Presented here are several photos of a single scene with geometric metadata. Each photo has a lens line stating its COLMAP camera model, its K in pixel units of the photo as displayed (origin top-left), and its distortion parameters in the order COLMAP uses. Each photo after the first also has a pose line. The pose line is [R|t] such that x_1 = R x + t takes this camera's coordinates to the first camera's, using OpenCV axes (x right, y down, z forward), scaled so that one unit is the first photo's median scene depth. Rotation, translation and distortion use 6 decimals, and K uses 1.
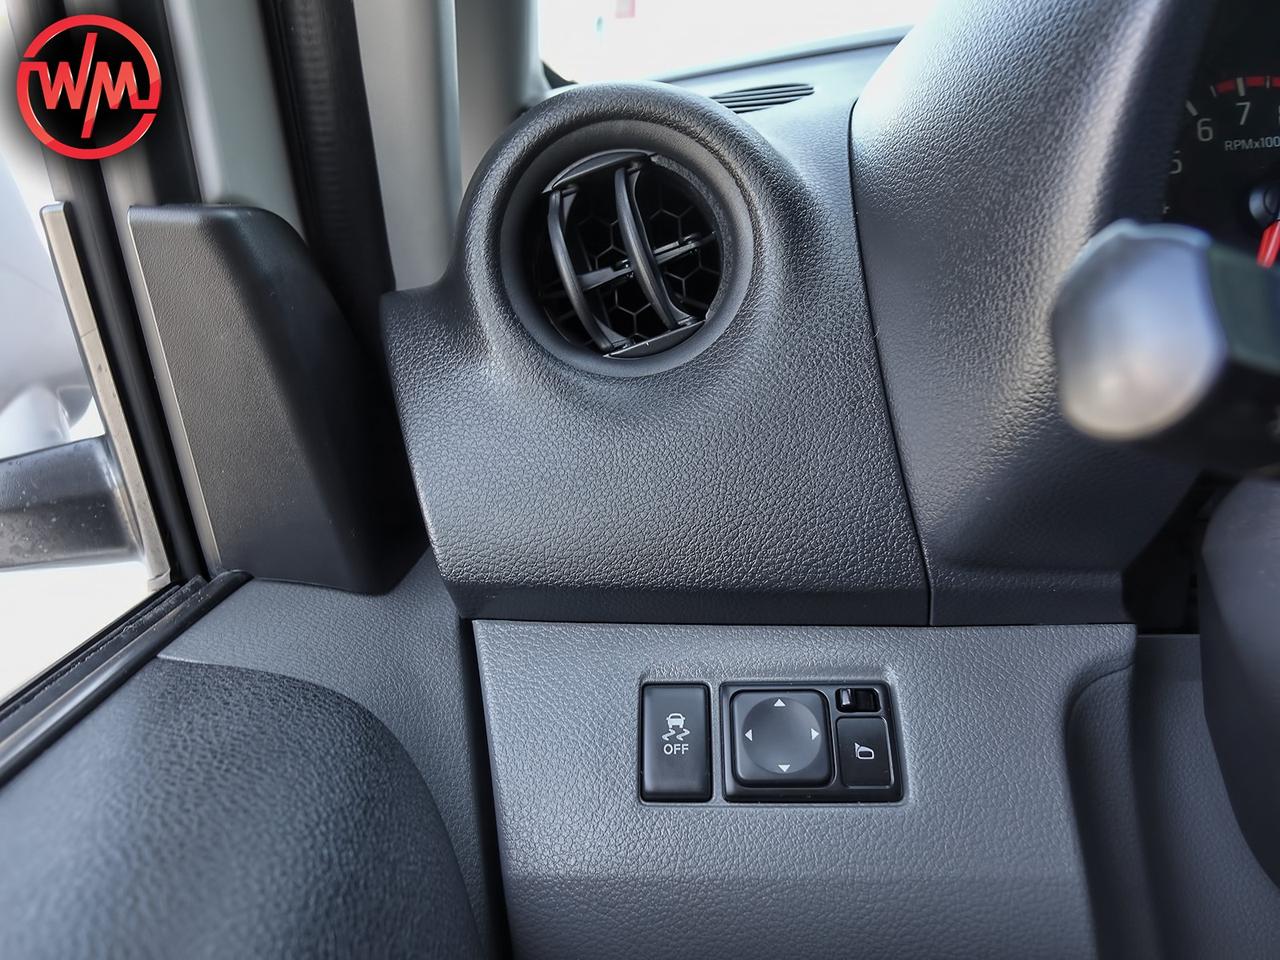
lens RADIAL K [[984.7, 0, 635.4], [0, 984.7, 485.7], [0, 0, 1]] dist [-0.005464, -0.007684]
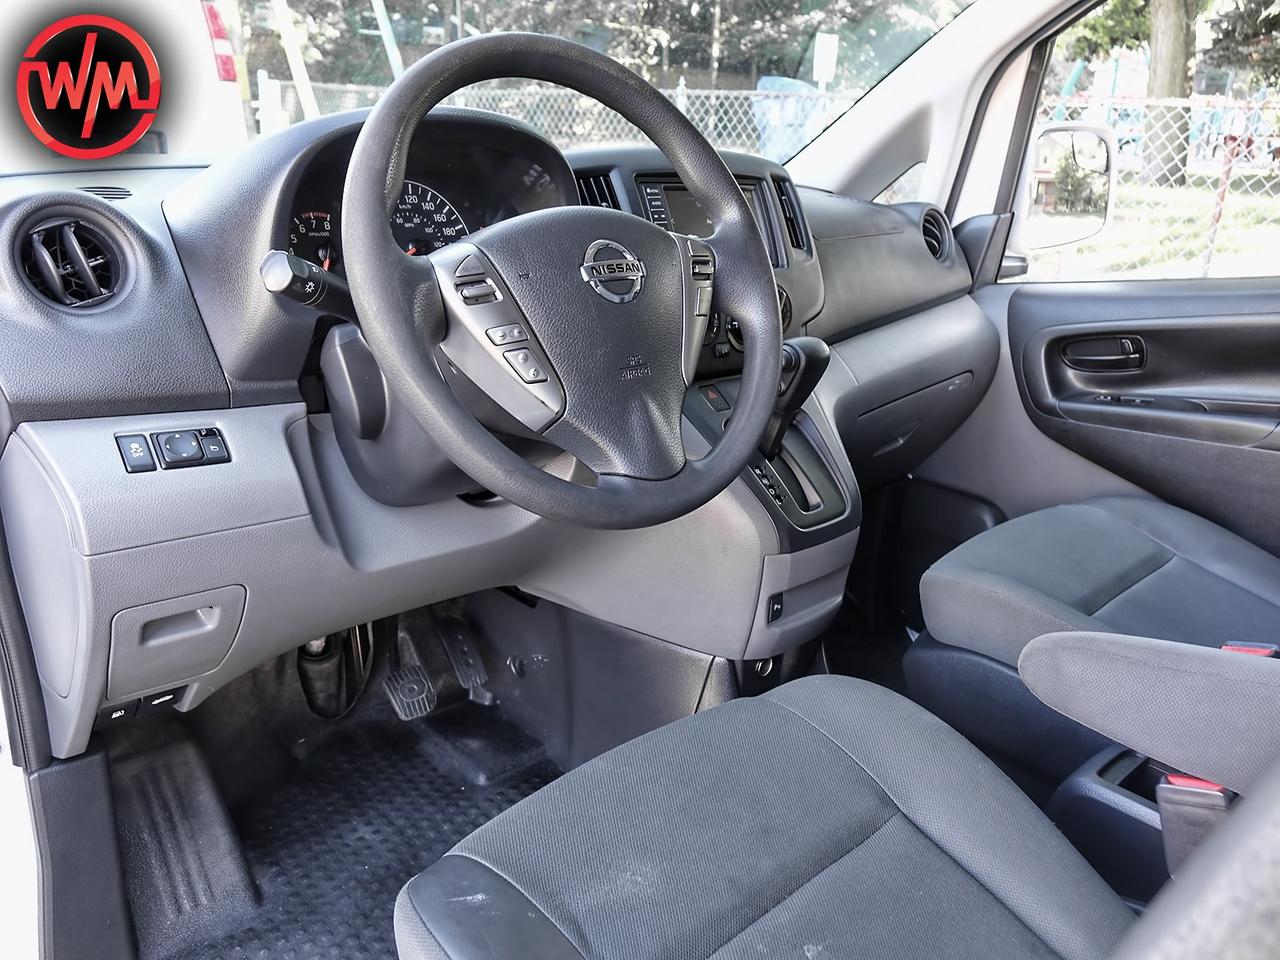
lens RADIAL K [[984.7, 0, 635.4], [0, 984.7, 485.7], [0, 0, 1]] dist [-0.005464, -0.007684]
pose [[0.727600, -0.101917, 0.678389, -0.713950], [0.143220, 0.989679, -0.004926, 0.515046], [-0.670885, 0.100743, 0.734687, -1.622901]]
